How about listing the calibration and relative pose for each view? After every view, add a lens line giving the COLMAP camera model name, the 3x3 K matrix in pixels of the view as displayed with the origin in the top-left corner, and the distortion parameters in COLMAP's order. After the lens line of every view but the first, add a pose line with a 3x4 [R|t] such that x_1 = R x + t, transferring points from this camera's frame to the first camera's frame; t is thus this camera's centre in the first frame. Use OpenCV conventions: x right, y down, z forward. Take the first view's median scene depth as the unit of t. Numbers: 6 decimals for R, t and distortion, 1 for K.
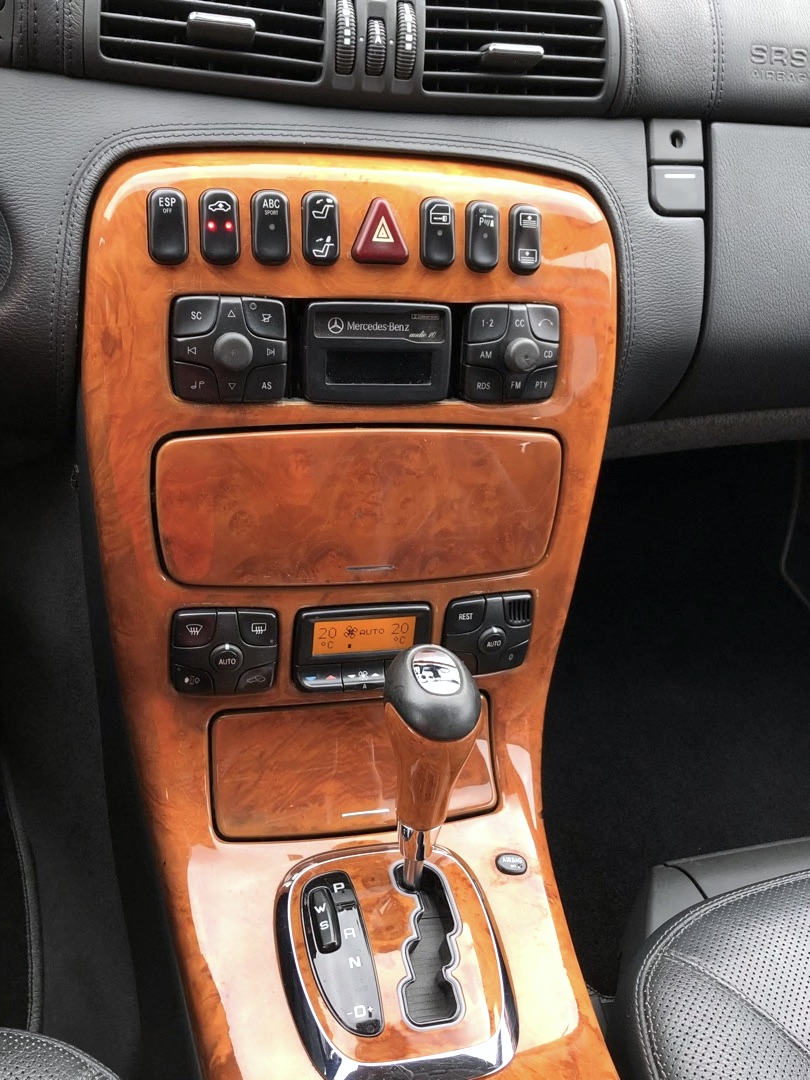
lens RADIAL K [[1158.4, 0, 406.8], [0, 1158.4, 541.0], [0, 0, 1]] dist [0.002476, 0.000000]
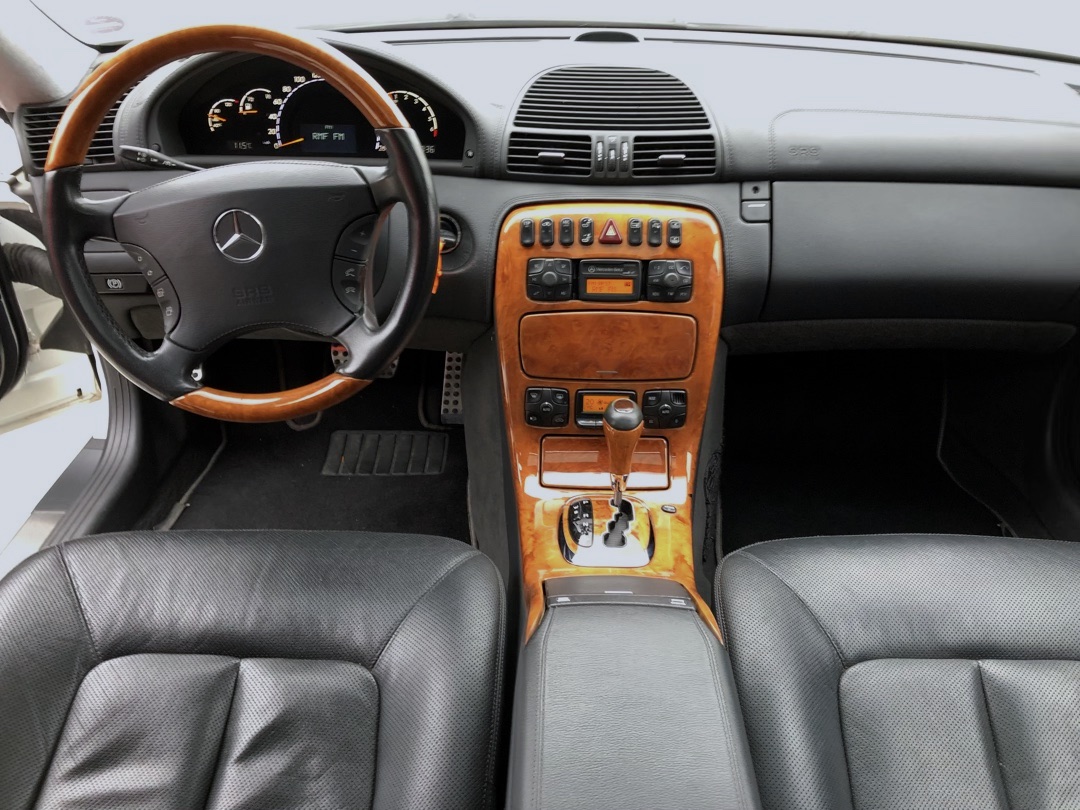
lens RADIAL K [[879.1, 0, 540.9], [0, 879.1, 409.4], [0, 0, 1]] dist [0.021434, -0.002357]
pose [[0.952498, 0.011830, -0.304314, 0.390184], [-0.055213, 0.989394, -0.134353, 0.351039], [0.299497, 0.144773, 0.943050, -0.723009]]
